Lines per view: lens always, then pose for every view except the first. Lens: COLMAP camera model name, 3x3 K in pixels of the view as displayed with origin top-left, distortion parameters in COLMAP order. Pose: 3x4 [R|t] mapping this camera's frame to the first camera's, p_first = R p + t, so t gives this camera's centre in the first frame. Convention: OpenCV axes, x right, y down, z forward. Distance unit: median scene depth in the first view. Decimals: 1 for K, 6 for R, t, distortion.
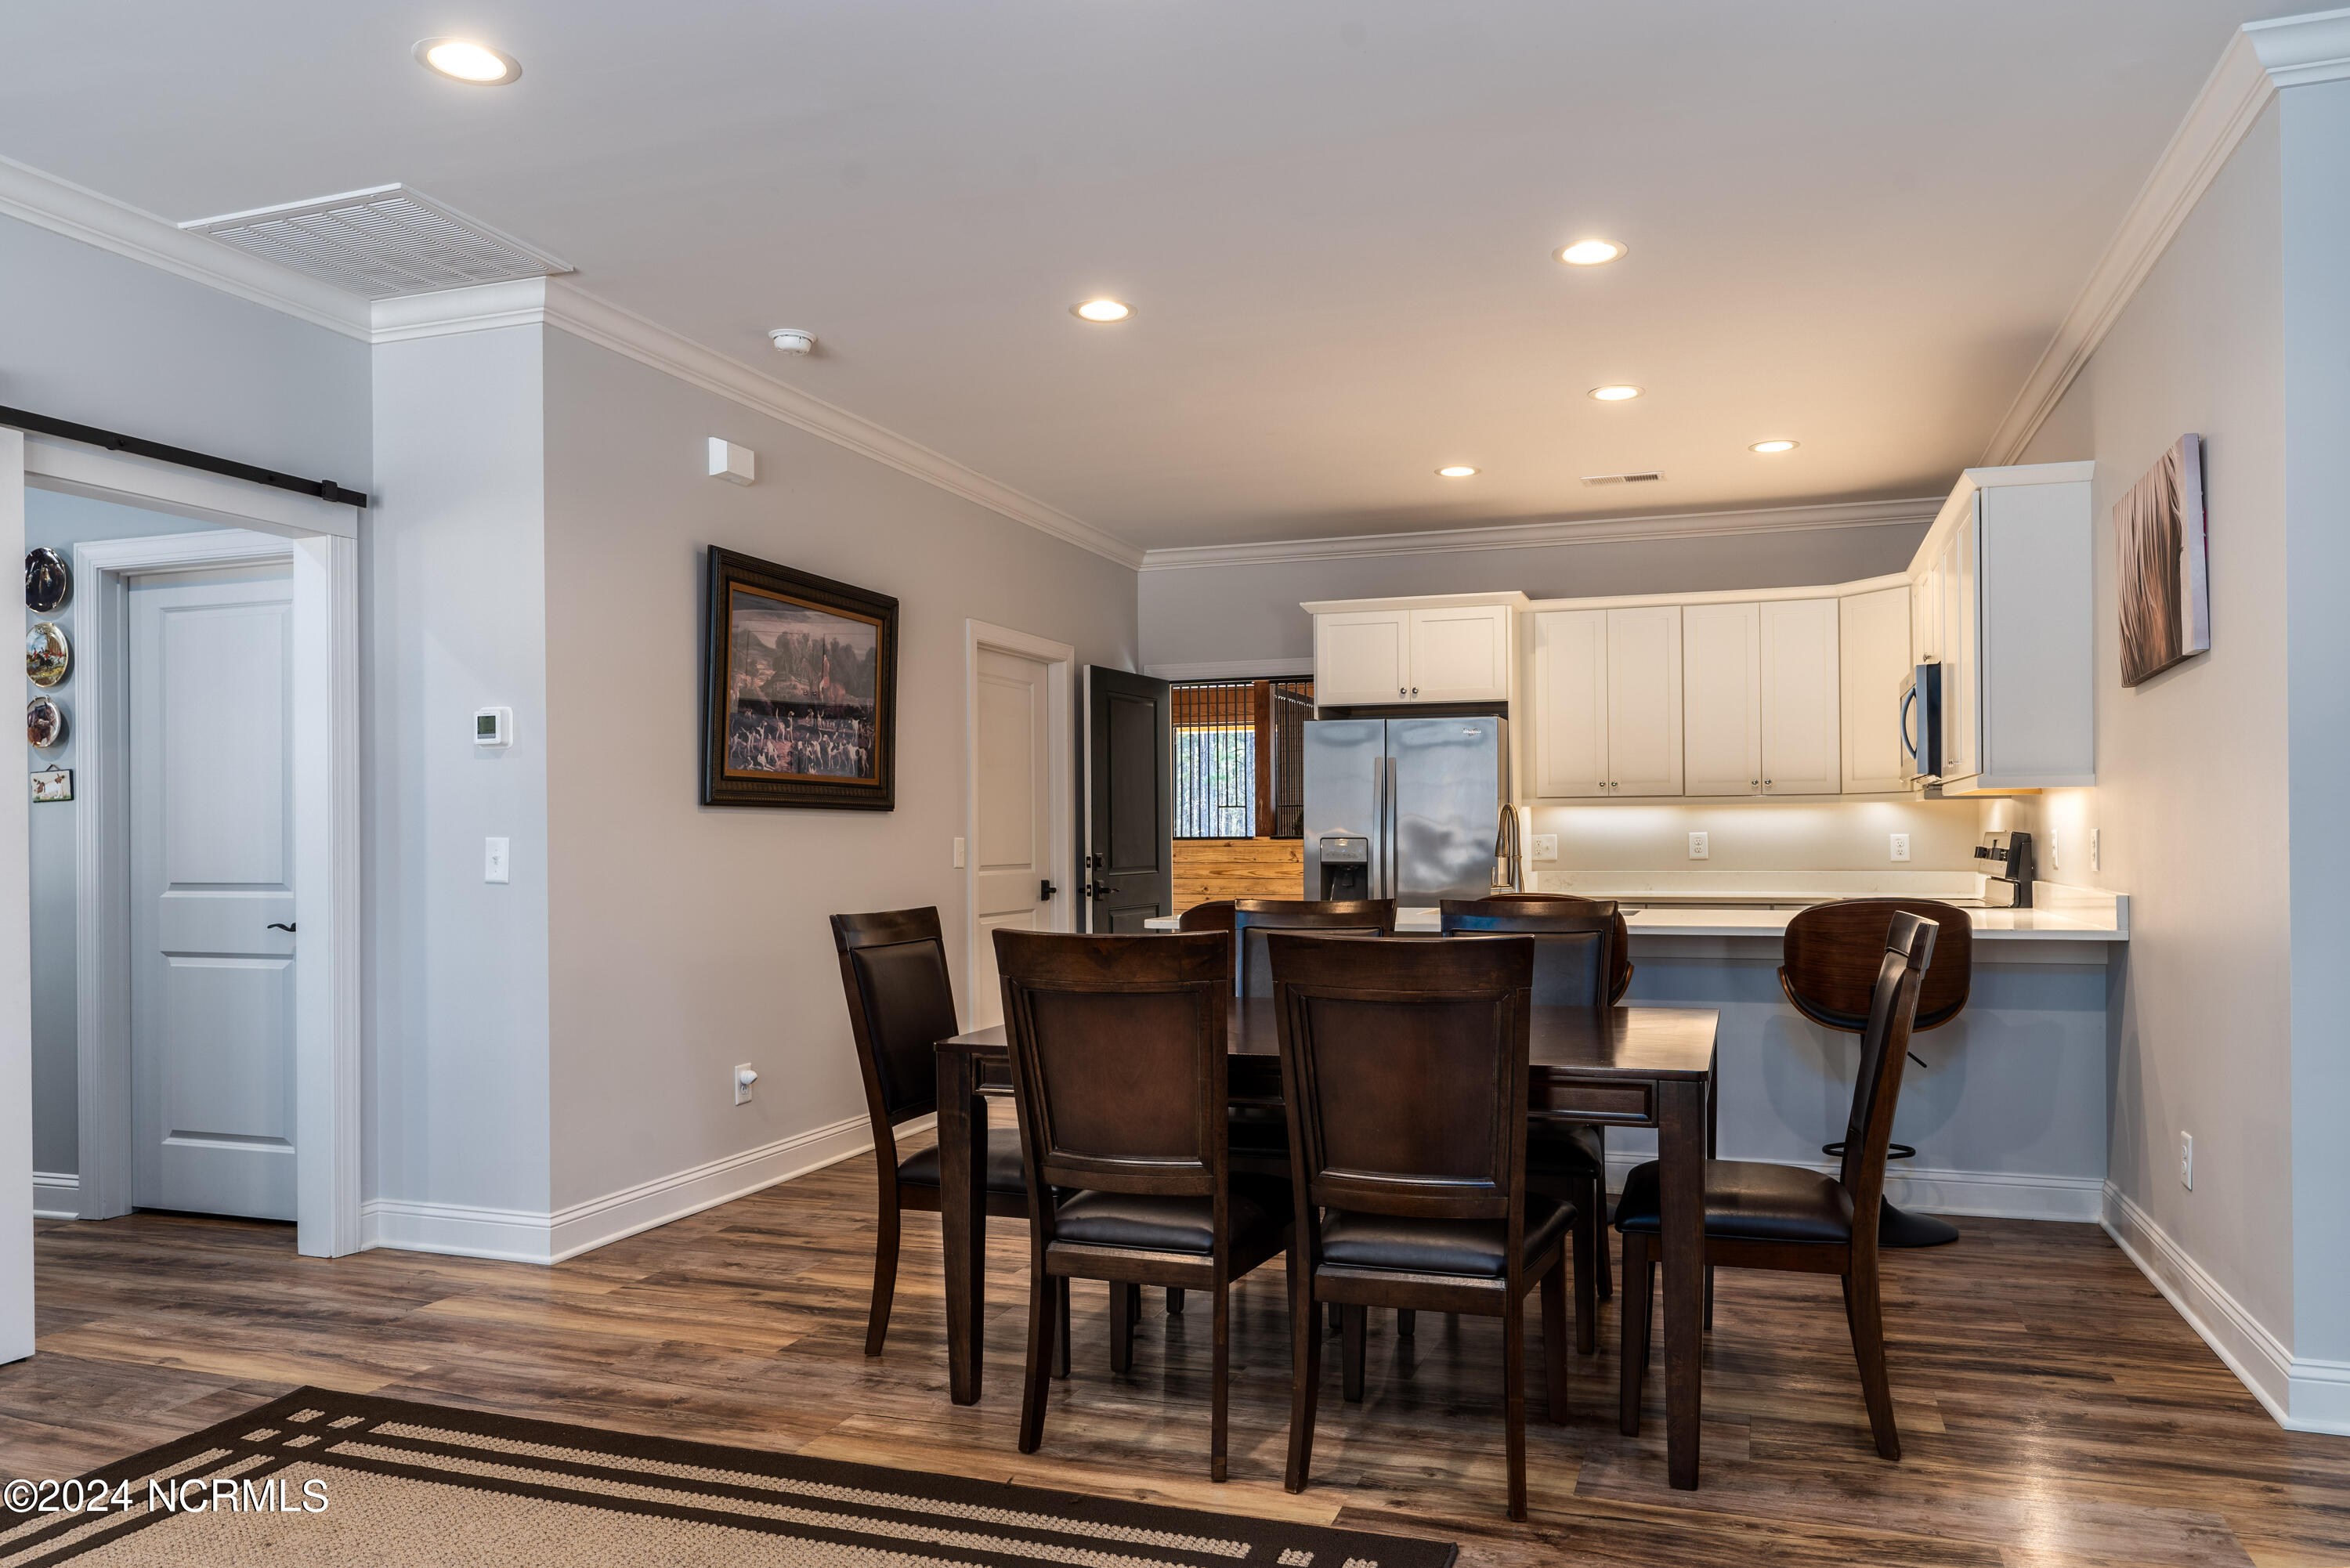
lens RADIAL K [[1571.4, 0, 1229.6], [0, 1571.4, 825.1], [0, 0, 1]] dist [-0.002066, 0.000179]
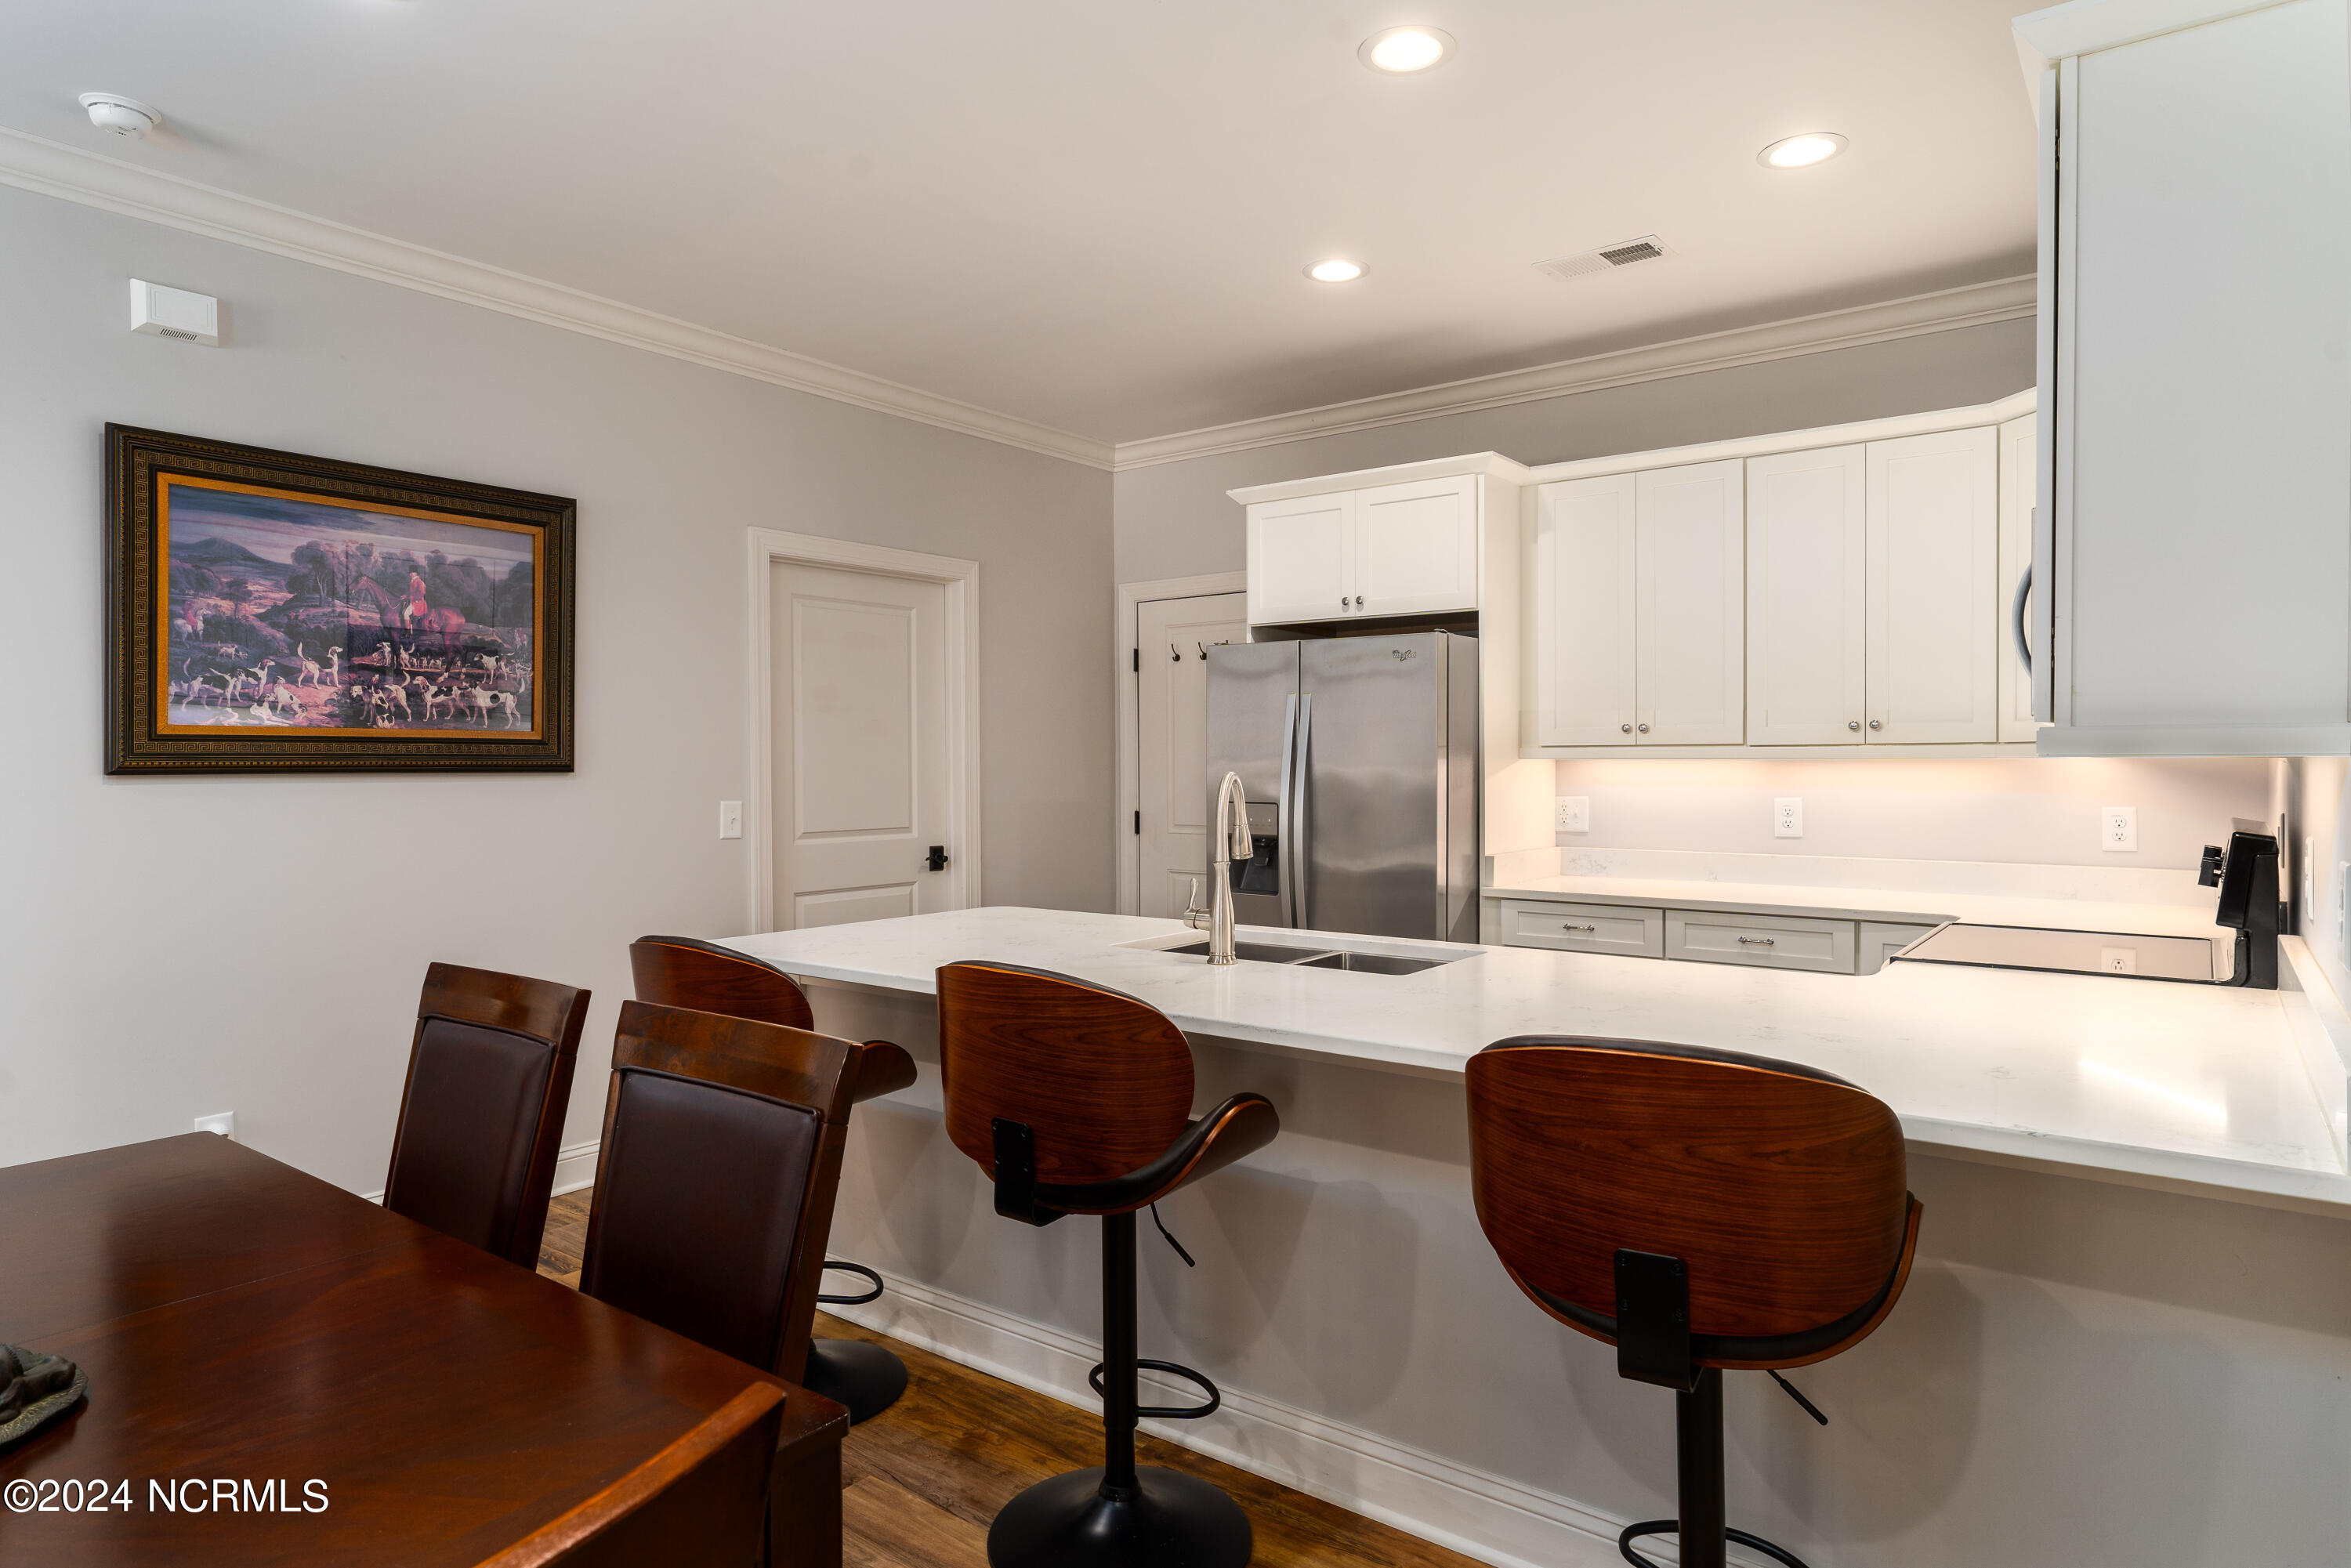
lens RADIAL K [[1317.1, 0, 1260.4], [0, 1317.1, 780.3], [0, 0, 1]] dist [-0.001159, 0.001151]
pose [[0.950455, 0.007989, -0.310760, 0.352384], [0.000221, 0.999652, 0.026375, -0.024498], [0.310863, -0.025137, 0.950122, 0.536347]]
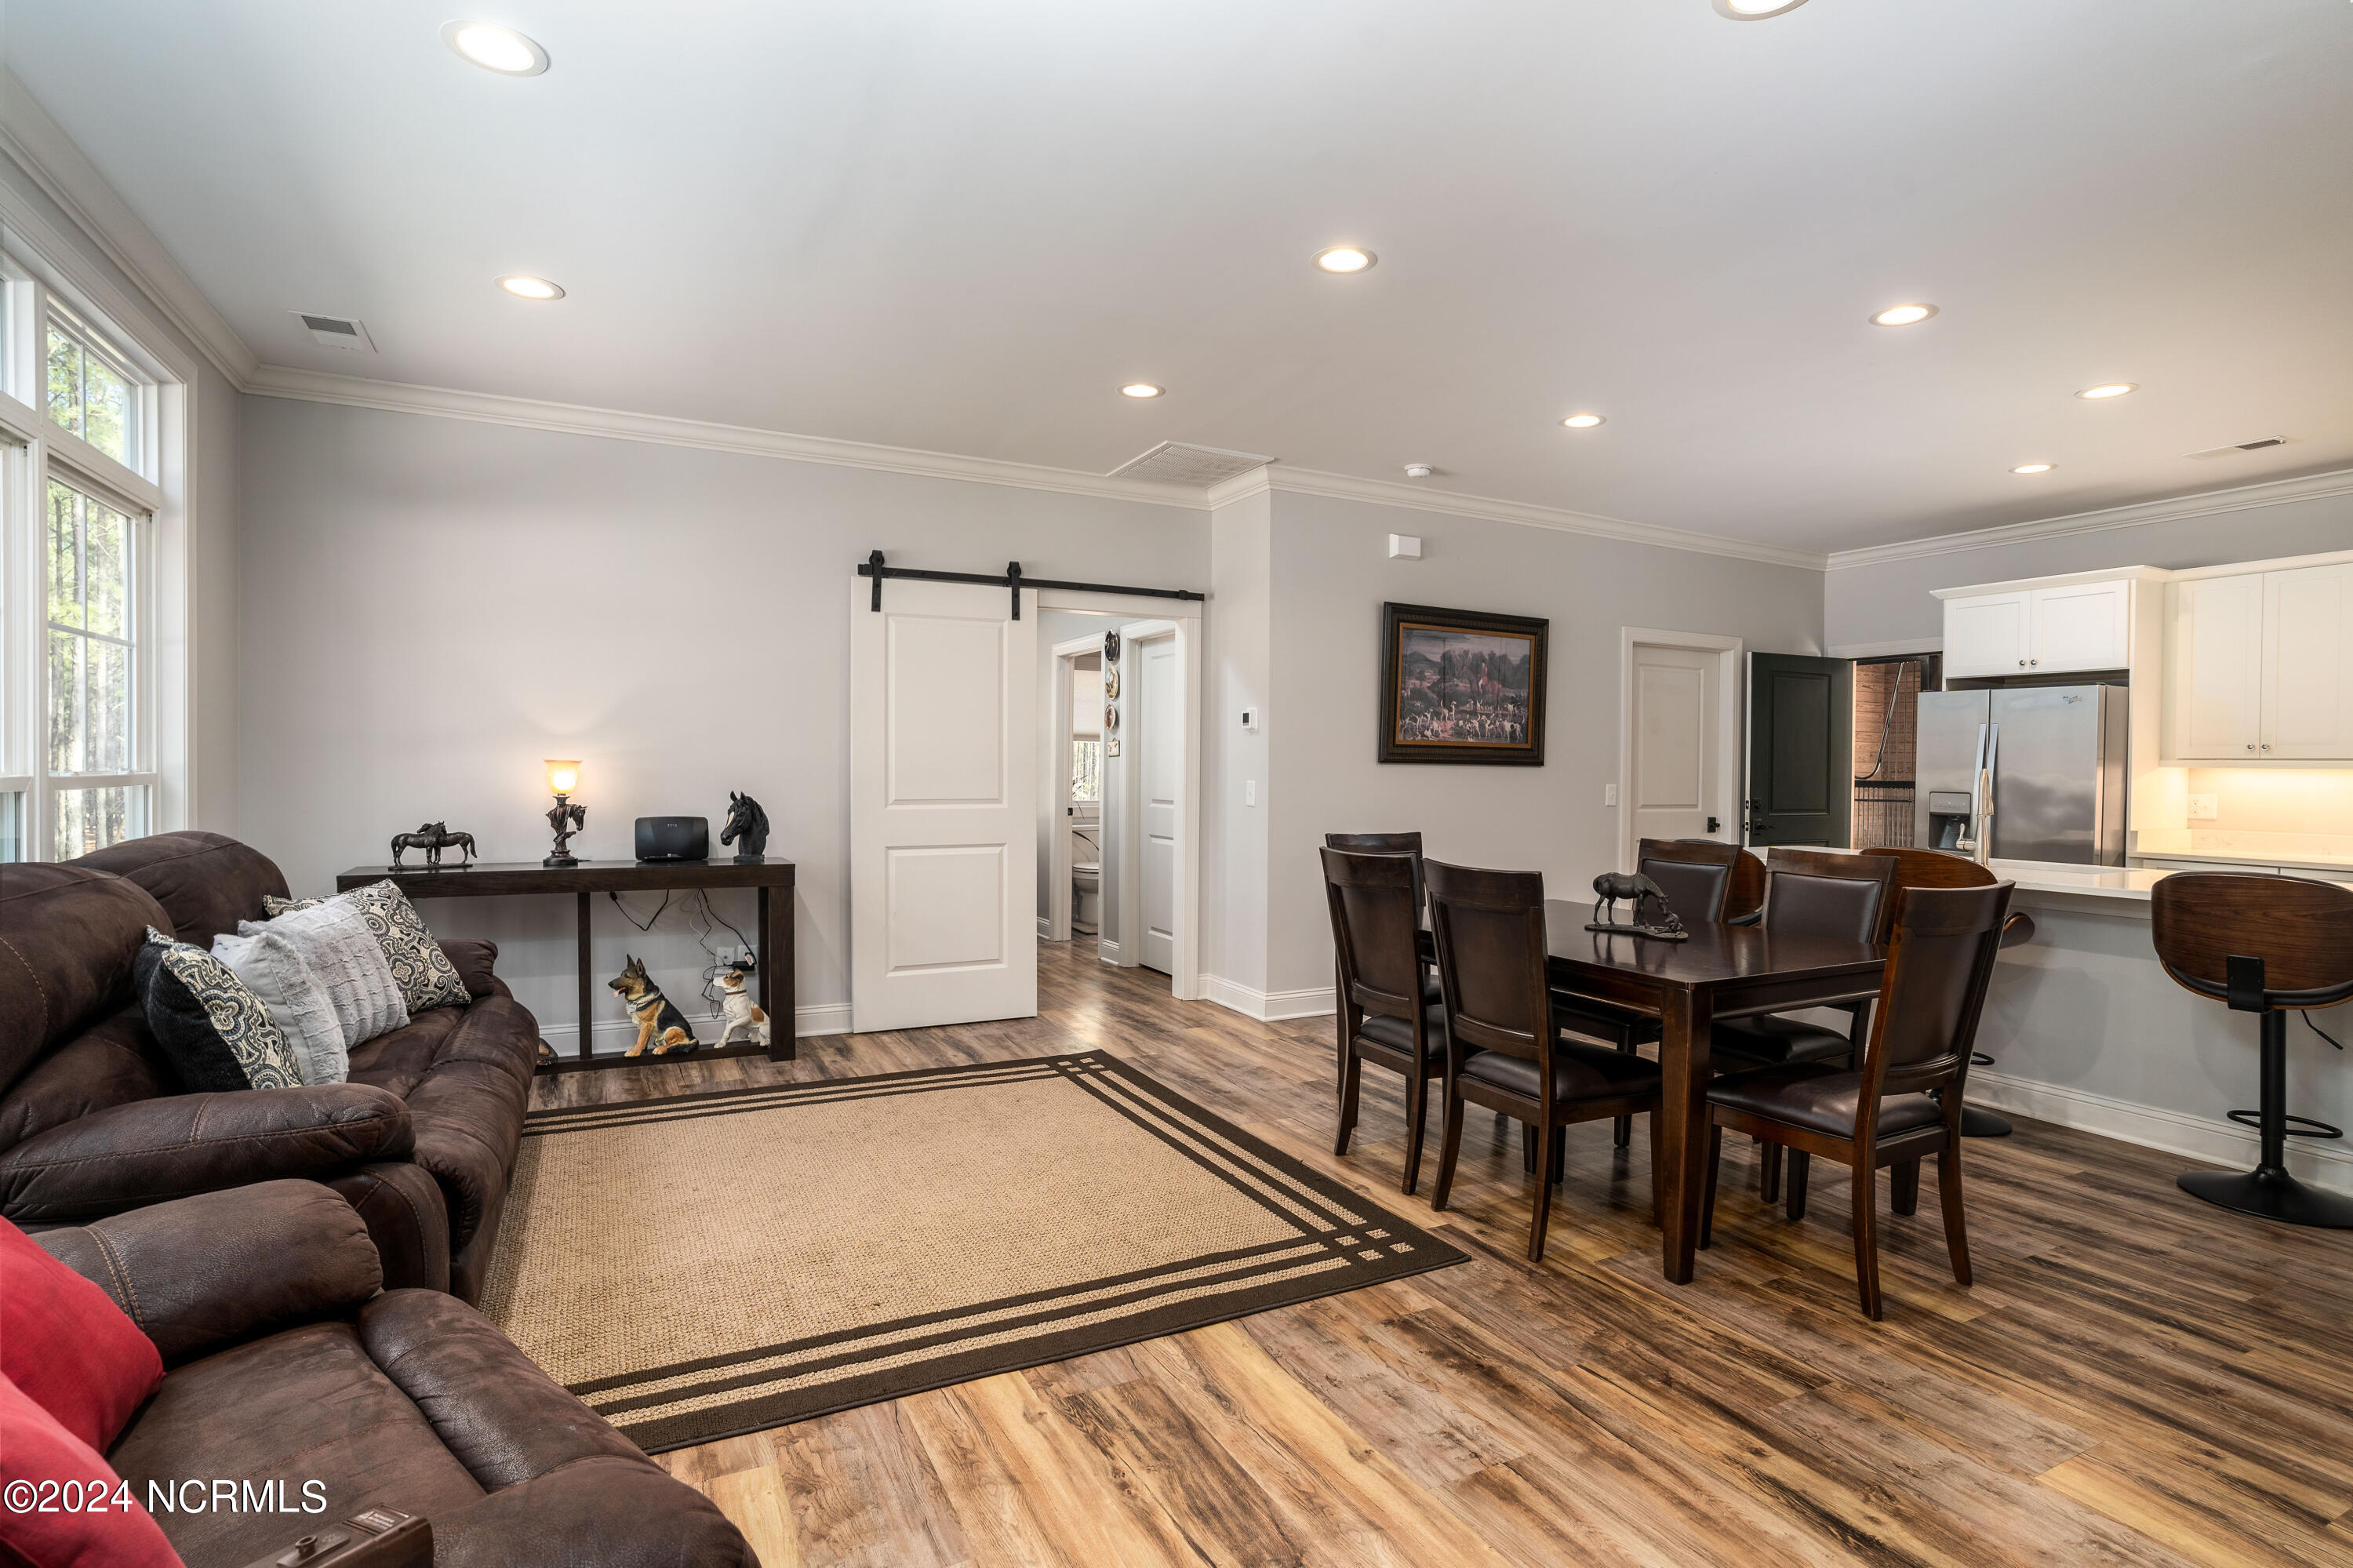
lens RADIAL K [[1211.1, 0, 1223.7], [0, 1211.1, 781.6], [0, 0, 1]] dist [-0.057081, 0.034300]
pose [[0.719237, 0.024192, -0.694344, 0.388901], [-0.010827, 0.999663, 0.023615, -0.019344], [0.694681, -0.009467, 0.719256, -0.010925]]
